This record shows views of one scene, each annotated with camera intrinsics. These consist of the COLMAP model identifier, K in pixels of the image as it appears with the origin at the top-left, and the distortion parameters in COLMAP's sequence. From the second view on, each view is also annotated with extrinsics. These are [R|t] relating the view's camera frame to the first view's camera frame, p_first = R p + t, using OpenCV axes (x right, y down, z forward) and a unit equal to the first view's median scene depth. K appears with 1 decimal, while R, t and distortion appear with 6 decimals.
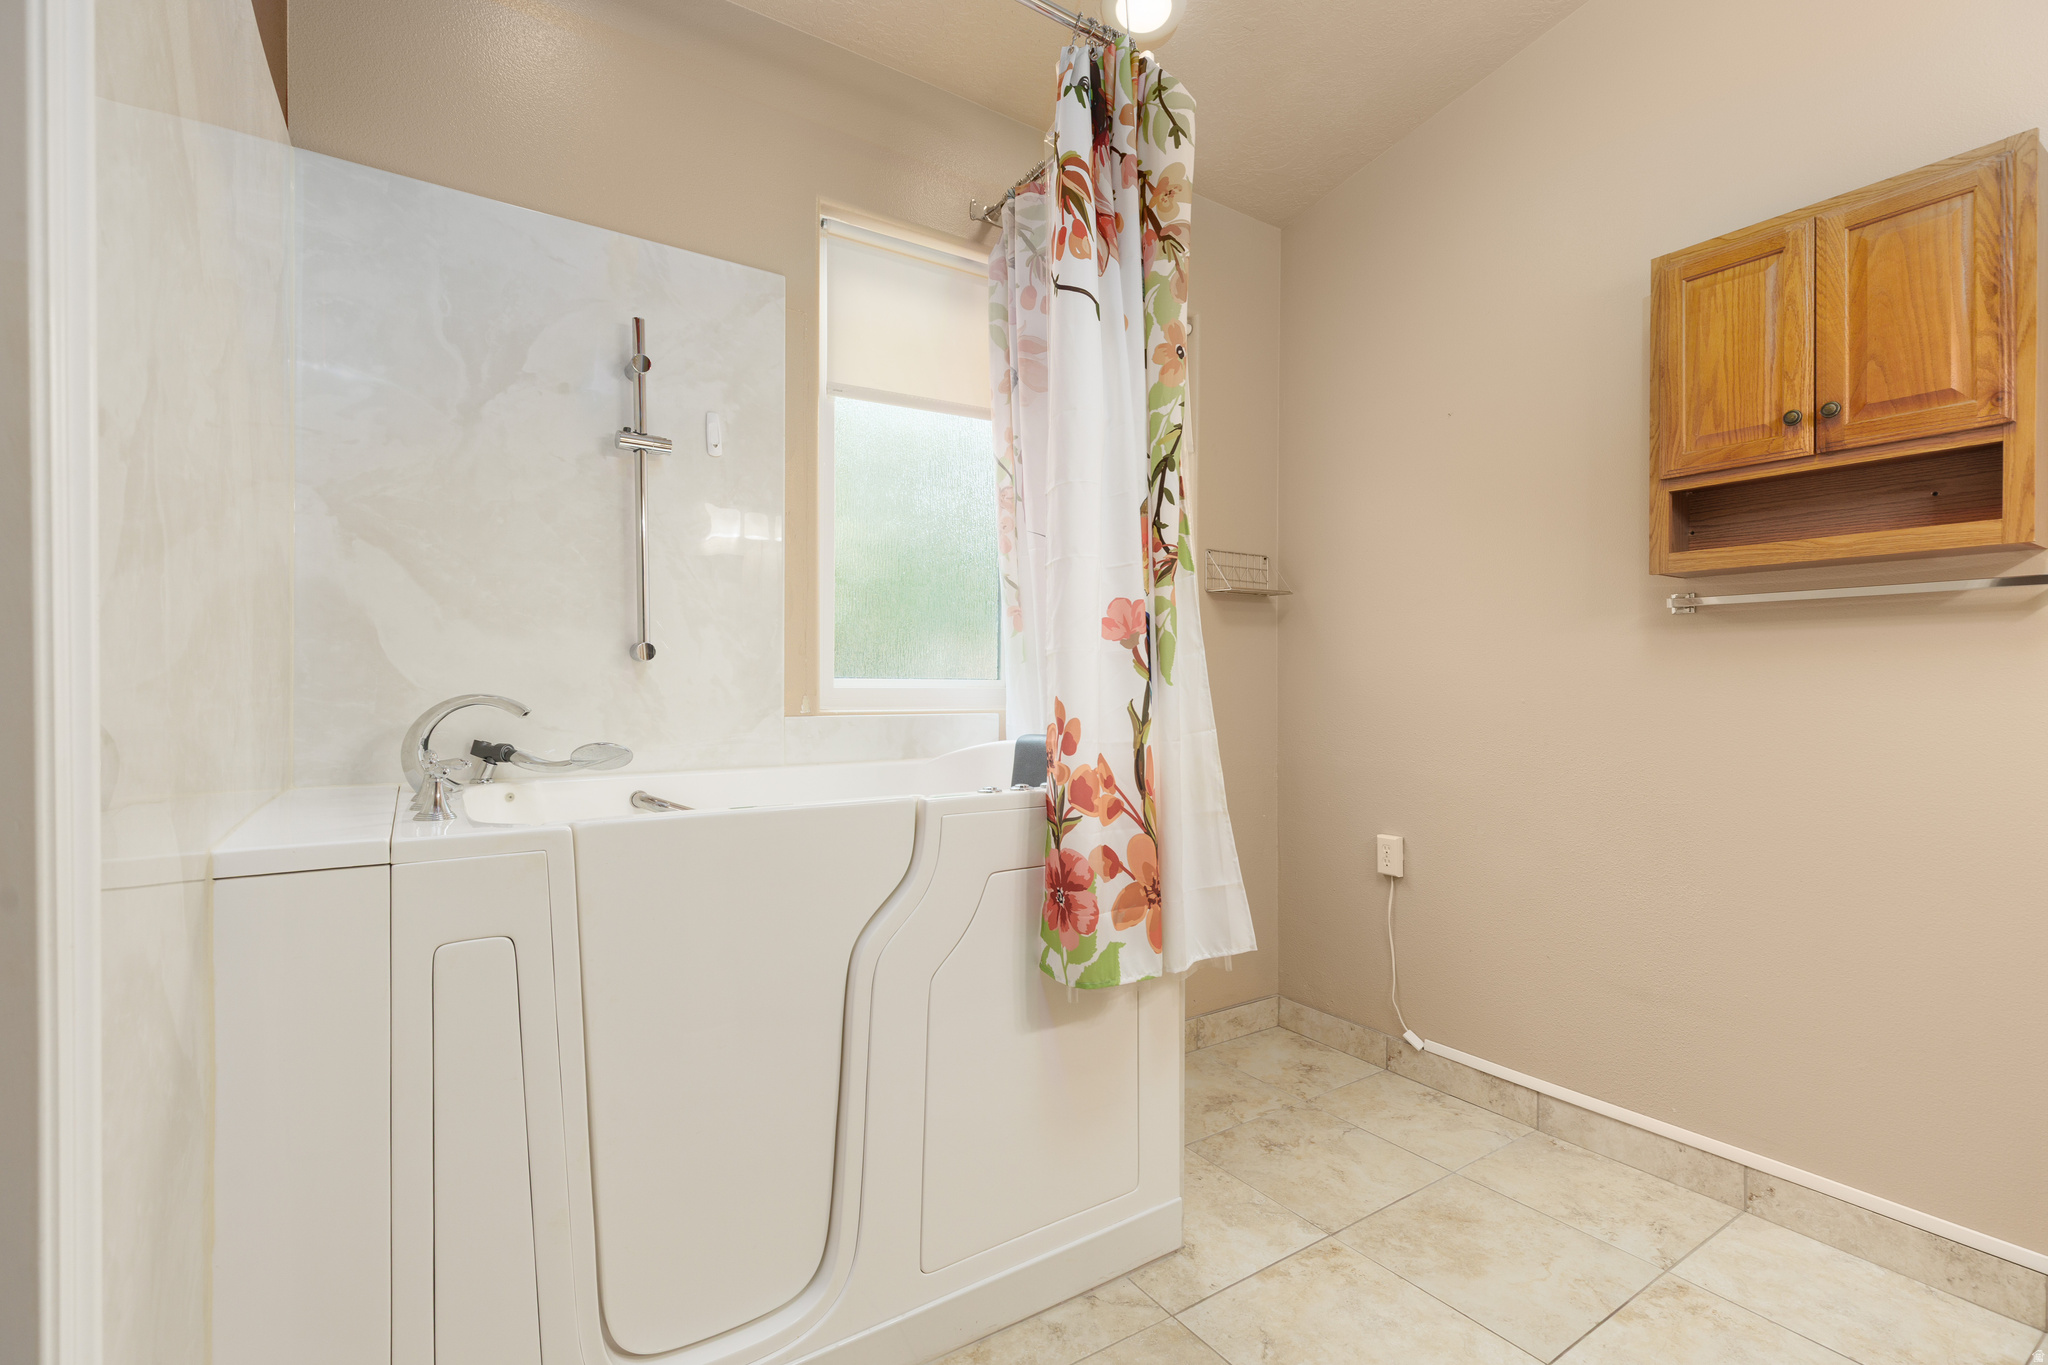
lens RADIAL K [[916.2, 0, 1026.8], [0, 916.2, 684.7], [0, 0, 1]] dist [0.012807, -0.003327]
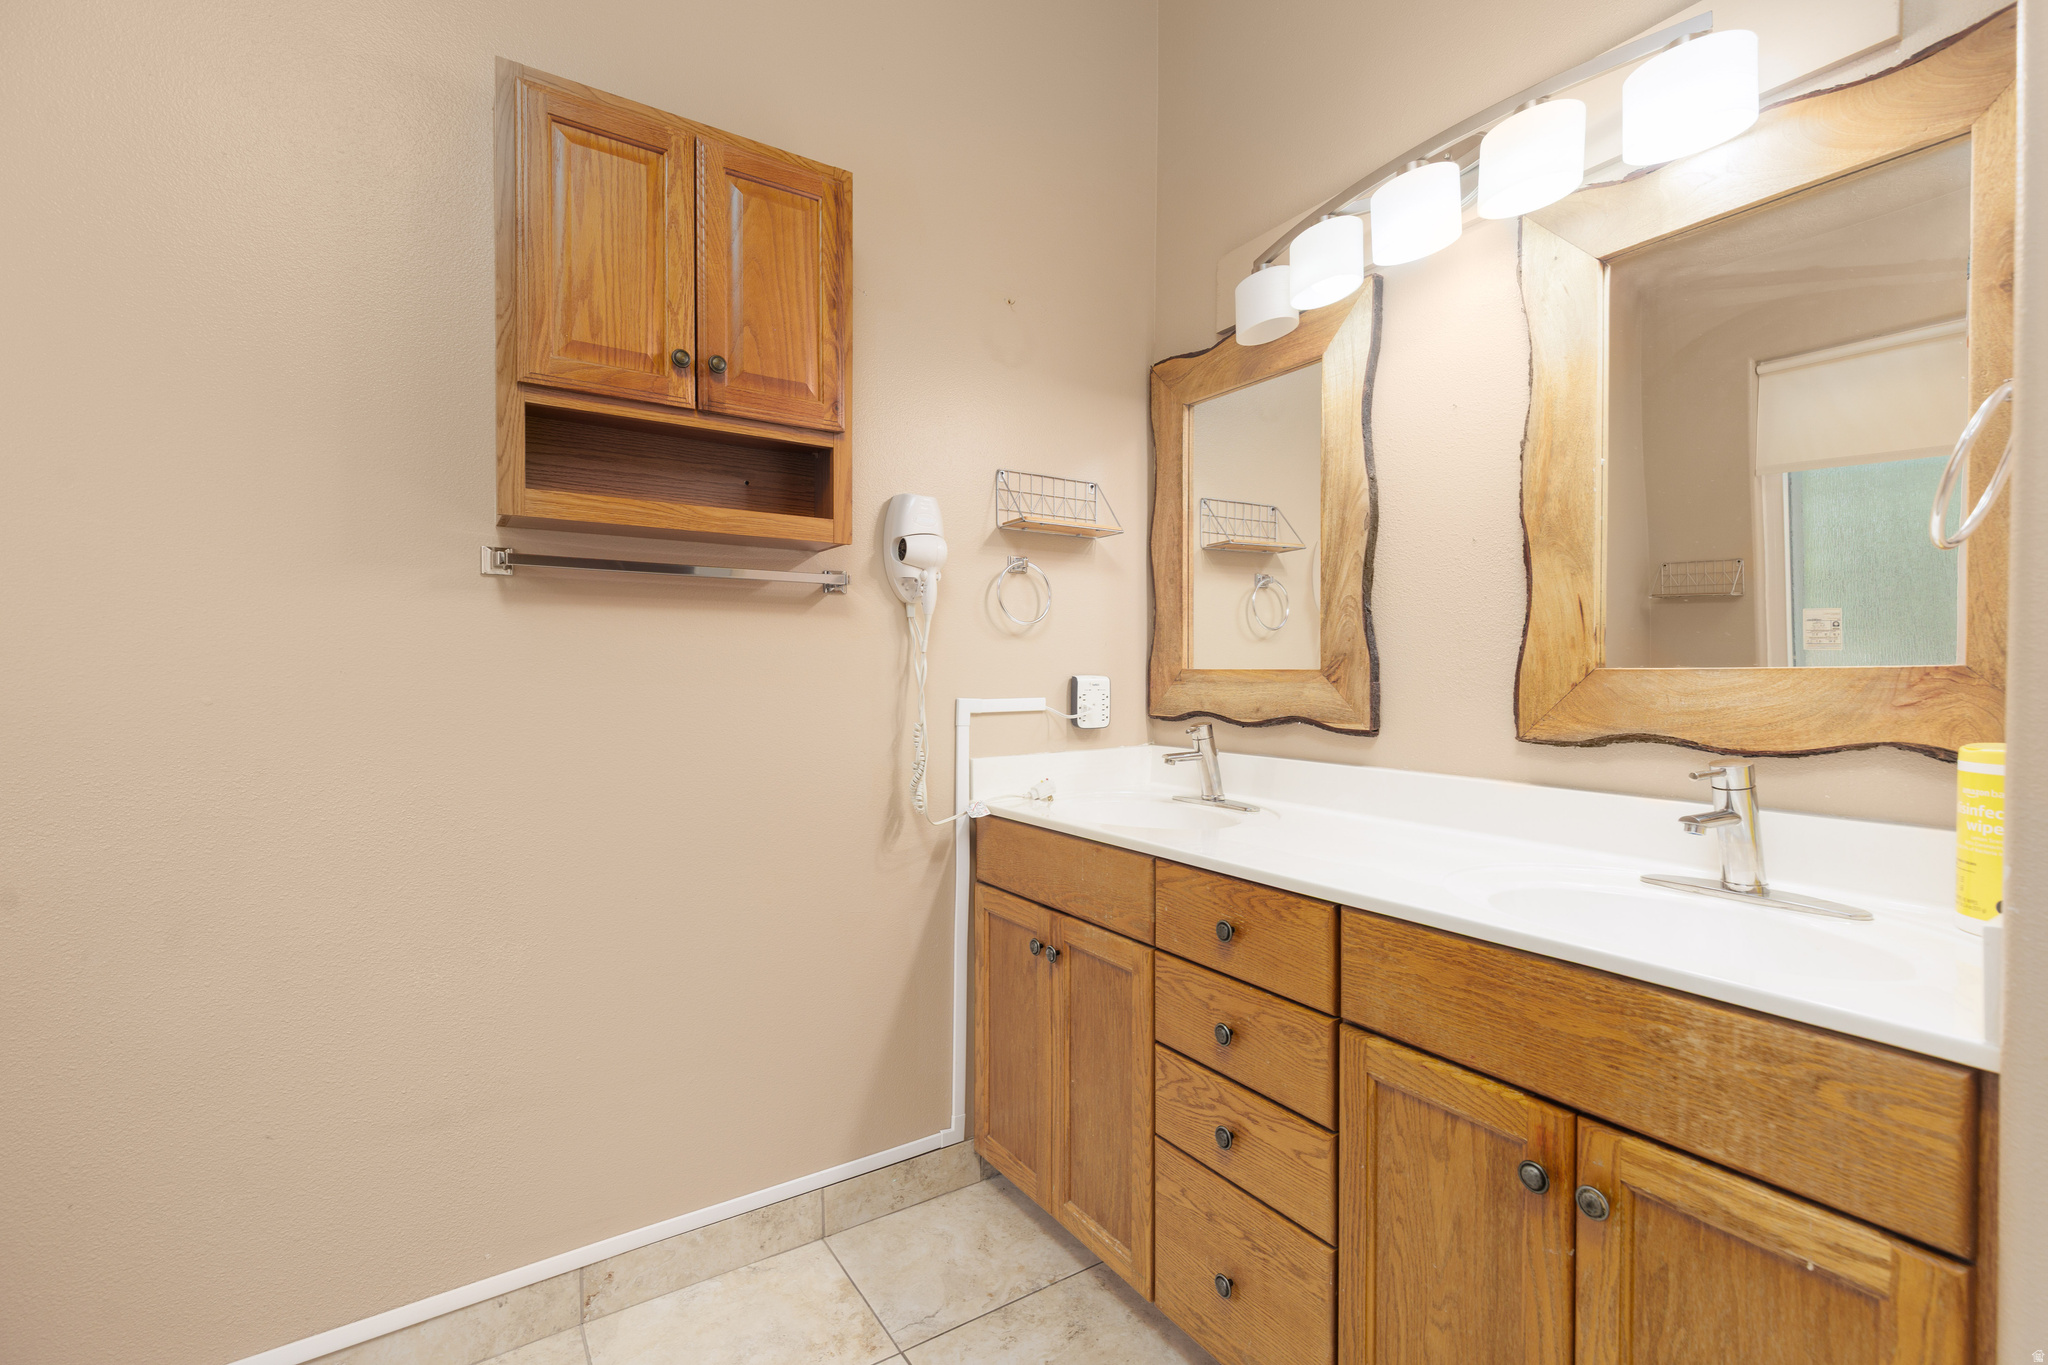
lens RADIAL K [[916.2, 0, 1029.0], [0, 916.2, 681.9], [0, 0, 1]] dist [0.012807, -0.003327]
pose [[-0.008158, -0.013582, 0.999874, -0.026079], [-0.001606, 0.999907, 0.013569, -0.002450], [-0.999965, -0.001495, -0.008179, 0.671622]]
